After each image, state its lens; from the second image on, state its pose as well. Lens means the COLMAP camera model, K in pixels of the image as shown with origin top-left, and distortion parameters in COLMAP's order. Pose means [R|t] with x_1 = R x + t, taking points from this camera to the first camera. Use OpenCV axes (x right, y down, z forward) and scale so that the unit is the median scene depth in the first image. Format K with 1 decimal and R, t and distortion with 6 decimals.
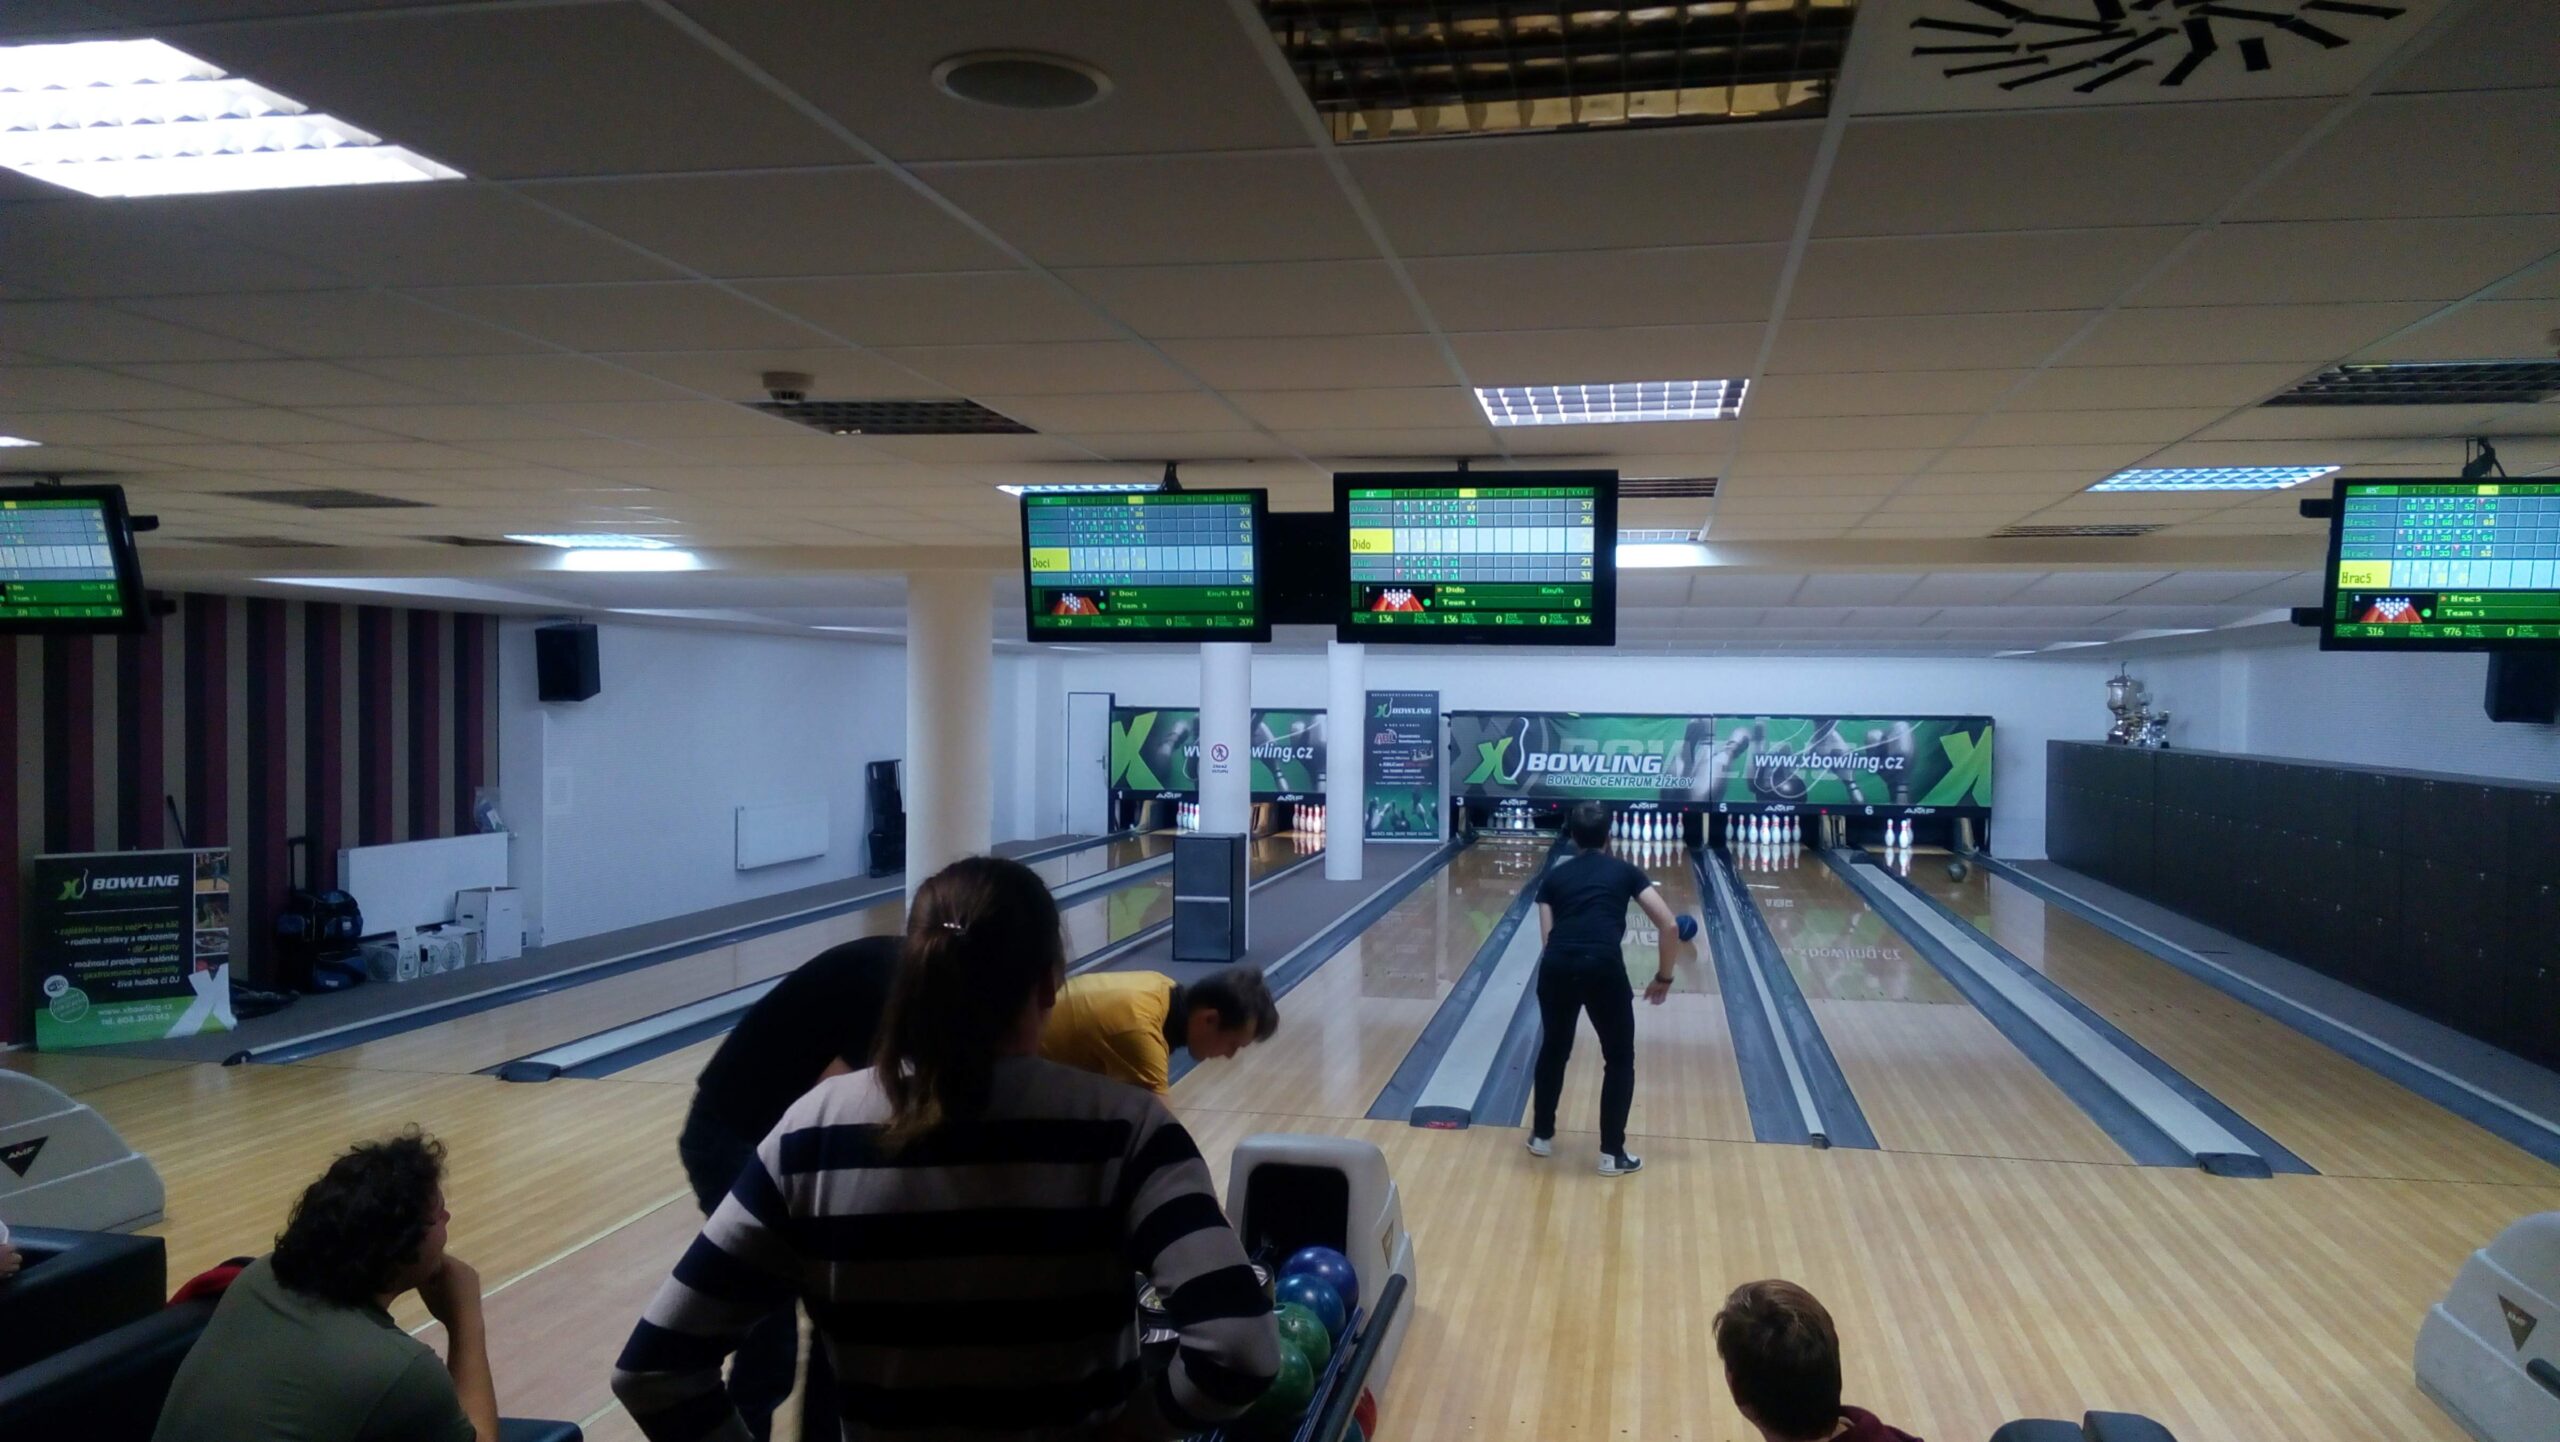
lens RADIAL K [[1900.1, 0, 1261.8], [0, 1900.1, 721.7], [0, 0, 1]] dist [0.043335, -0.051708]
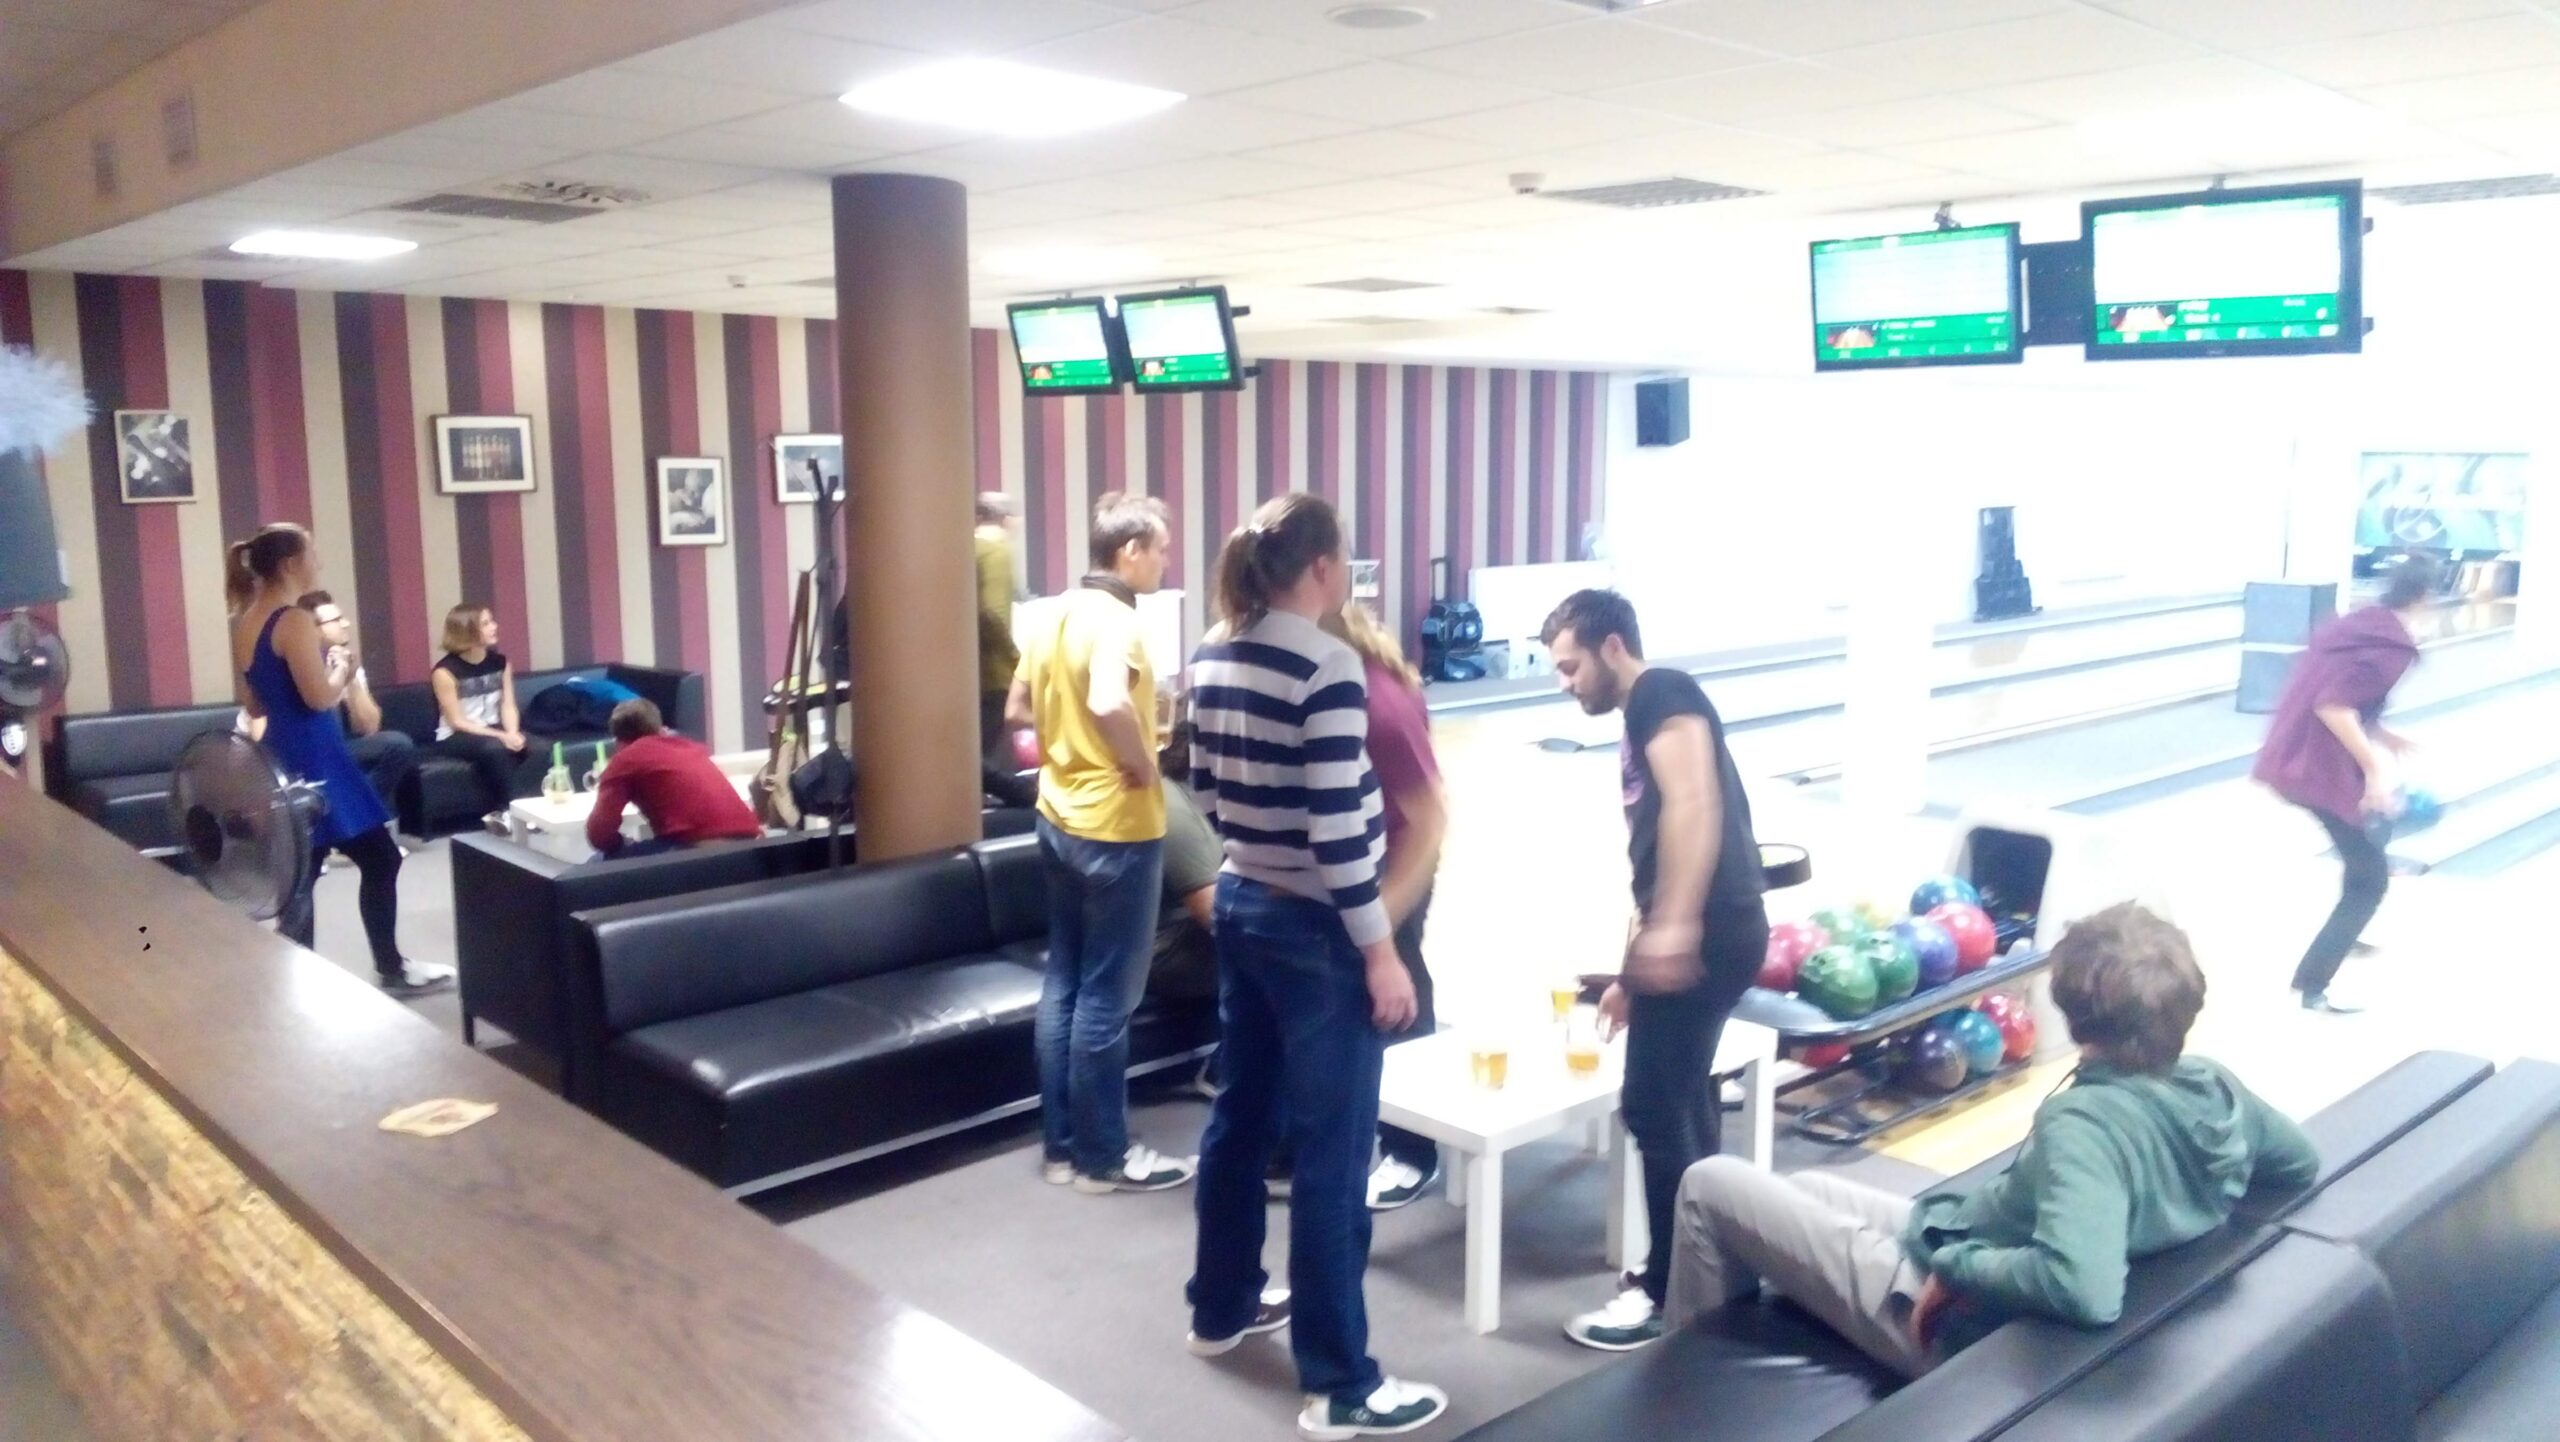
lens RADIAL K [[1900.1, 0, 1270.6], [0, 1900.1, 727.4], [0, 0, 1]] dist [0.043335, -0.051708]
pose [[0.811453, 0.073309, -0.579802, 0.120306], [0.001592, 0.991820, 0.127632, 0.009696], [0.584416, -0.104491, 0.804698, -0.066449]]
